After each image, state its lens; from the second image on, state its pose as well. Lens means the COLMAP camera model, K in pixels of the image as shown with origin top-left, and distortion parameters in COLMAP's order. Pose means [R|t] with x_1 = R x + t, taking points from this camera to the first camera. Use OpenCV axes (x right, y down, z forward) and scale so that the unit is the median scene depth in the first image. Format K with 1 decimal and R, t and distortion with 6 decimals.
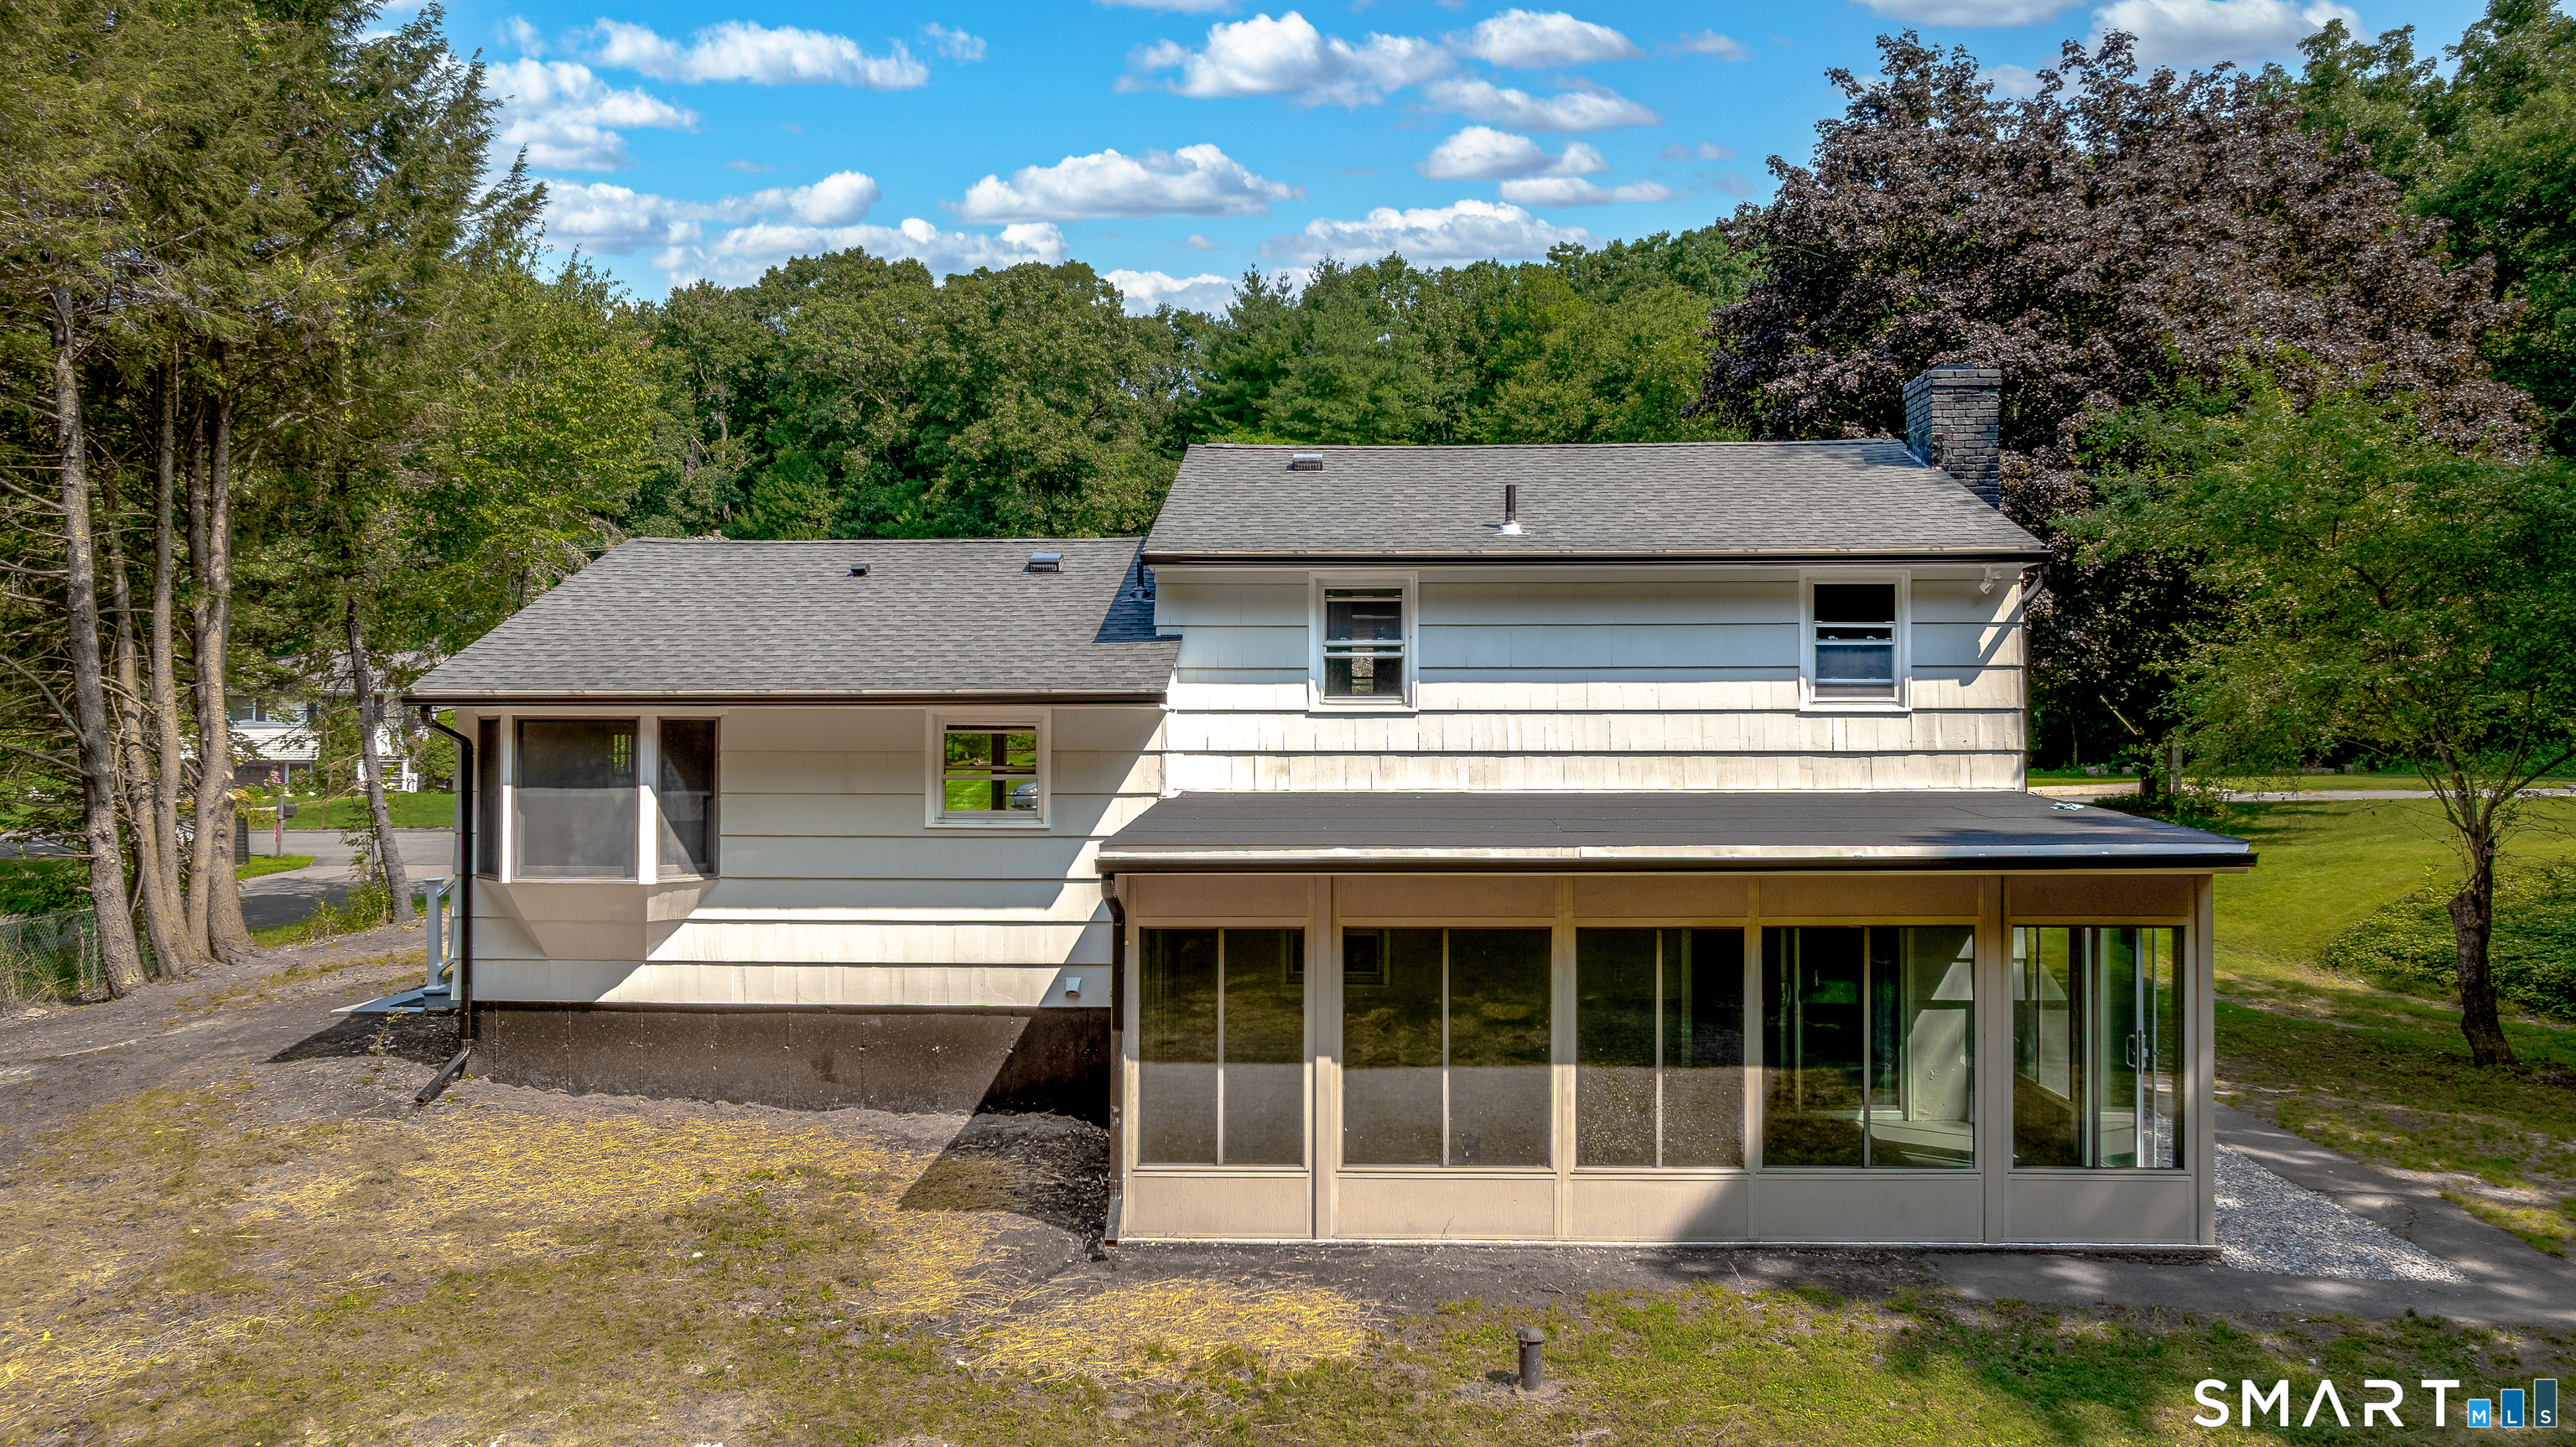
lens RADIAL K [[1773.6, 0, 1229.4], [0, 1773.6, 735.2], [0, 0, 1]] dist [-0.003721, -0.000147]
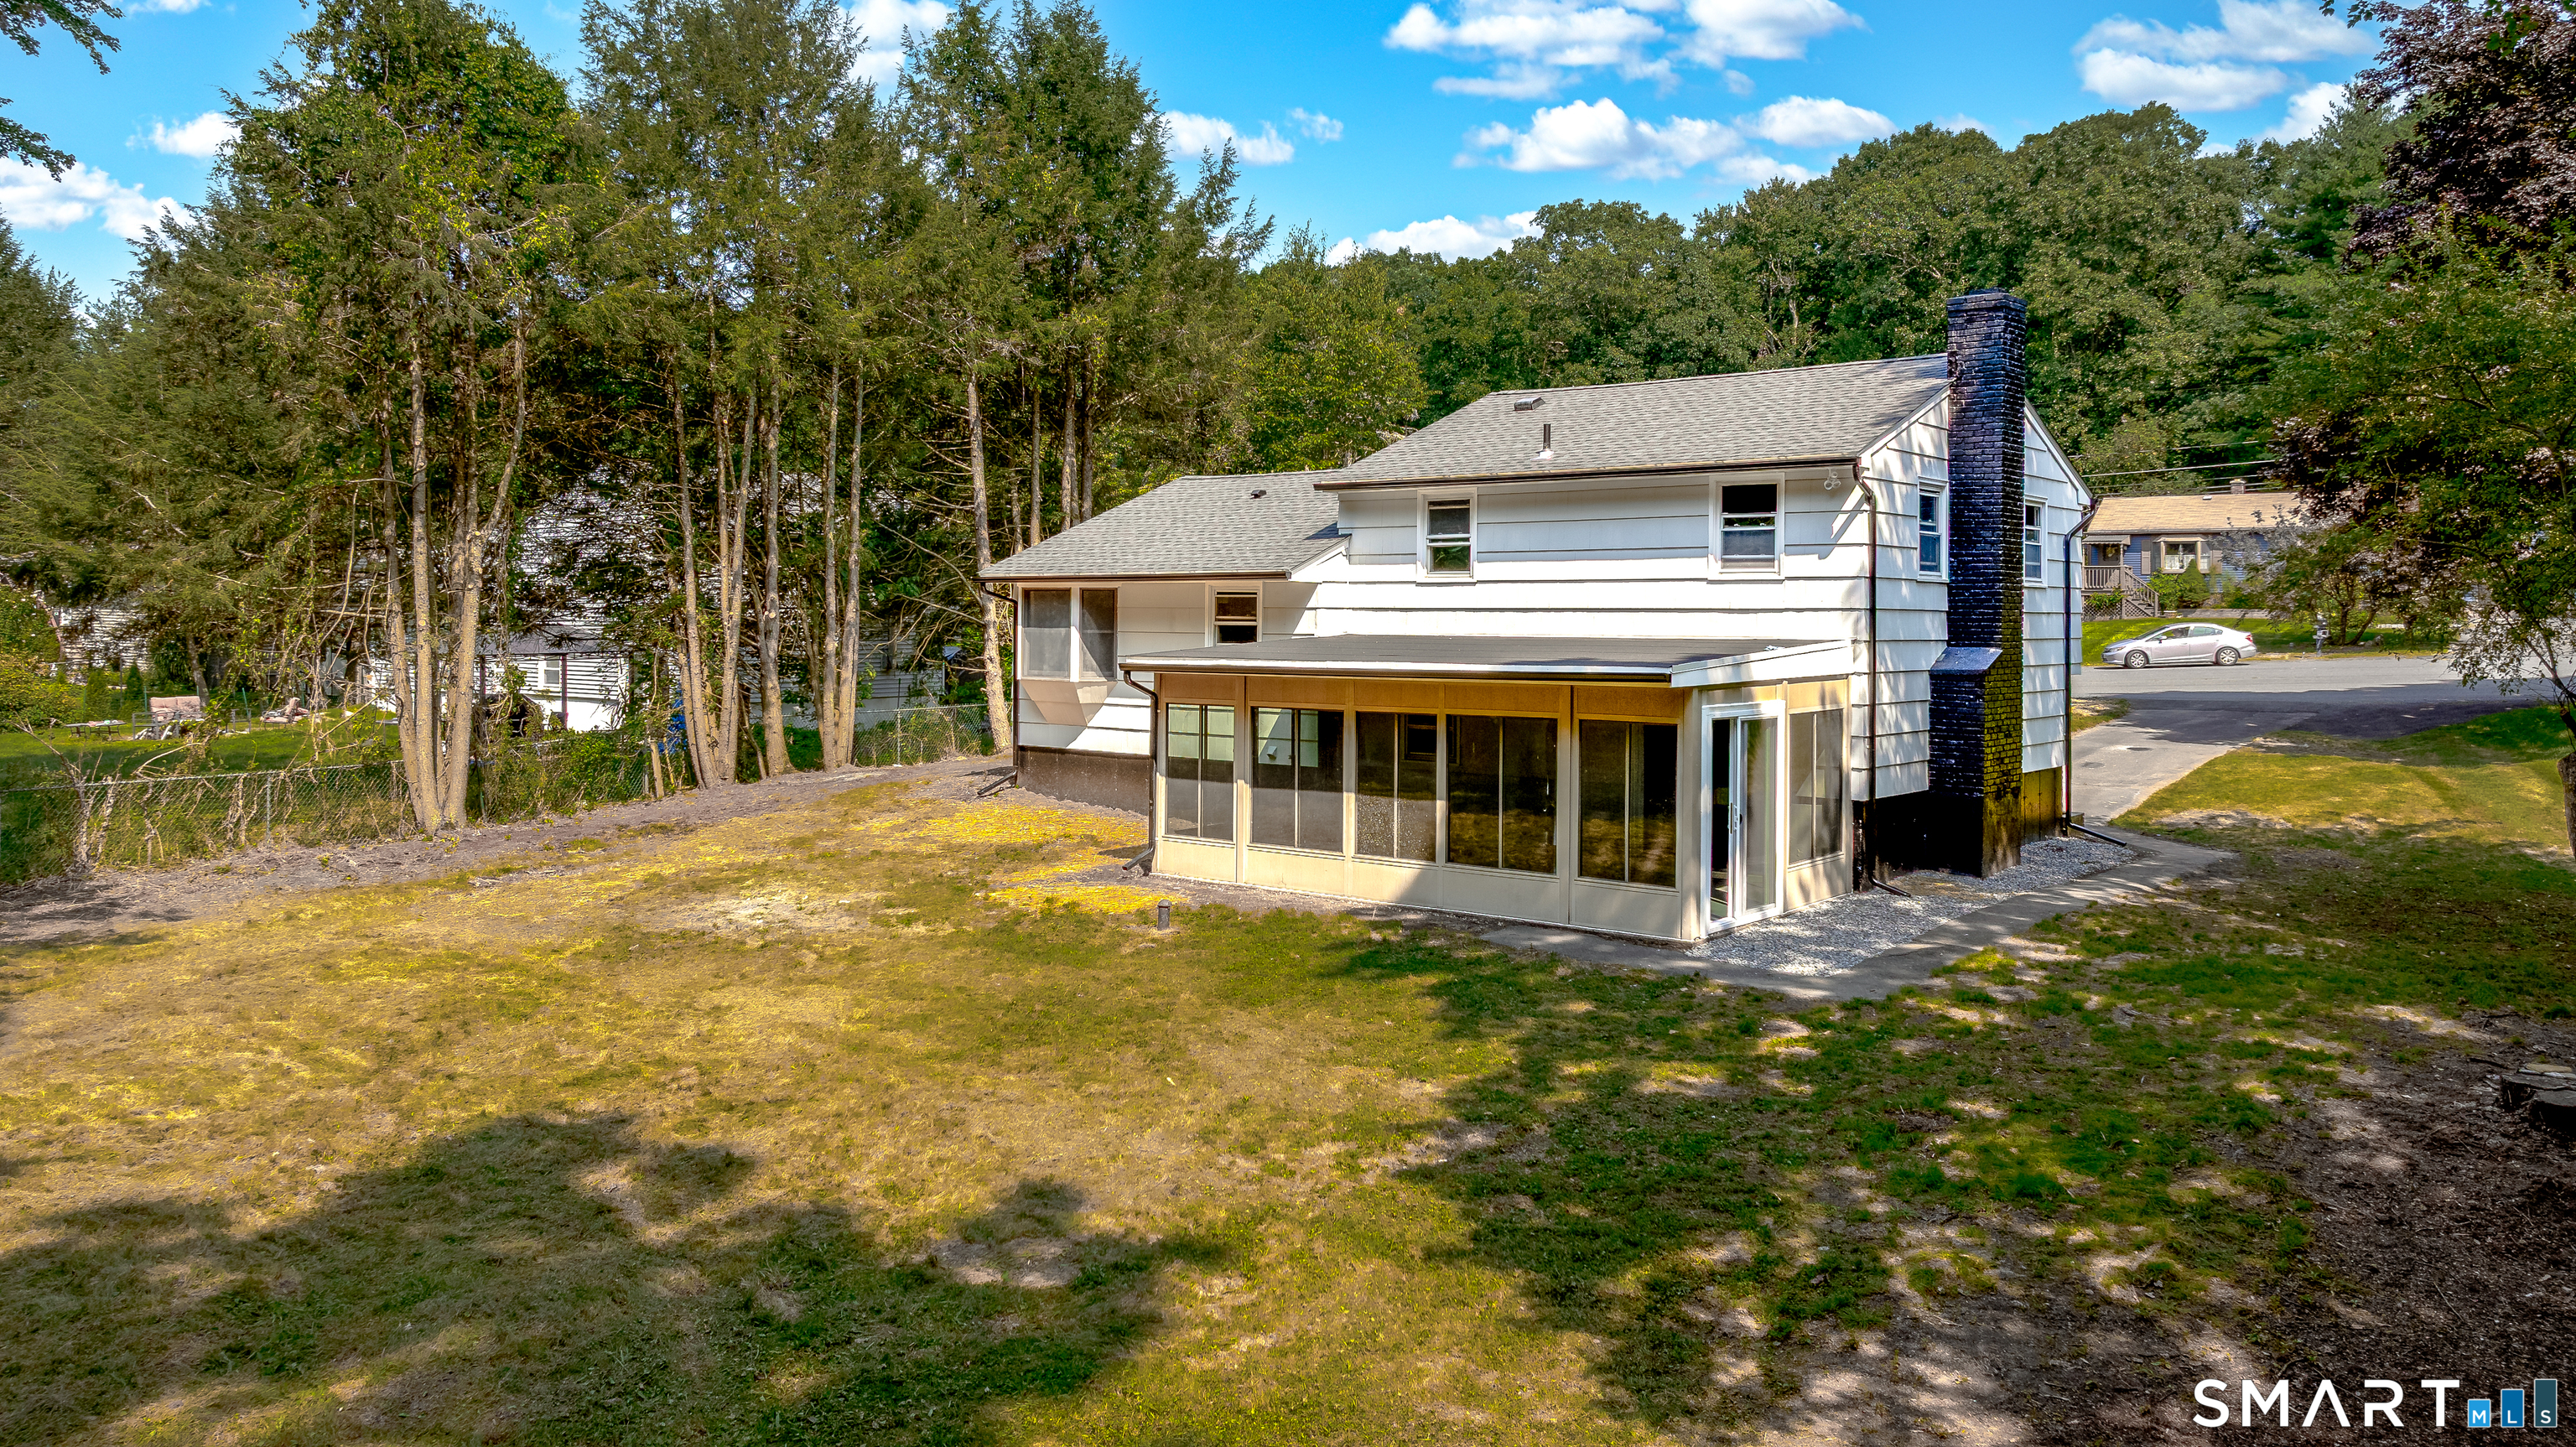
lens RADIAL K [[1806.2, 0, 1287.9], [0, 1806.2, 581.3], [0, 0, 1]] dist [-0.000921, 0.000445]
pose [[0.796822, -0.006916, -0.604174, 0.893848], [-0.001487, 0.999909, -0.013407, 0.006895], [0.604212, 0.011581, 0.796740, -0.302524]]
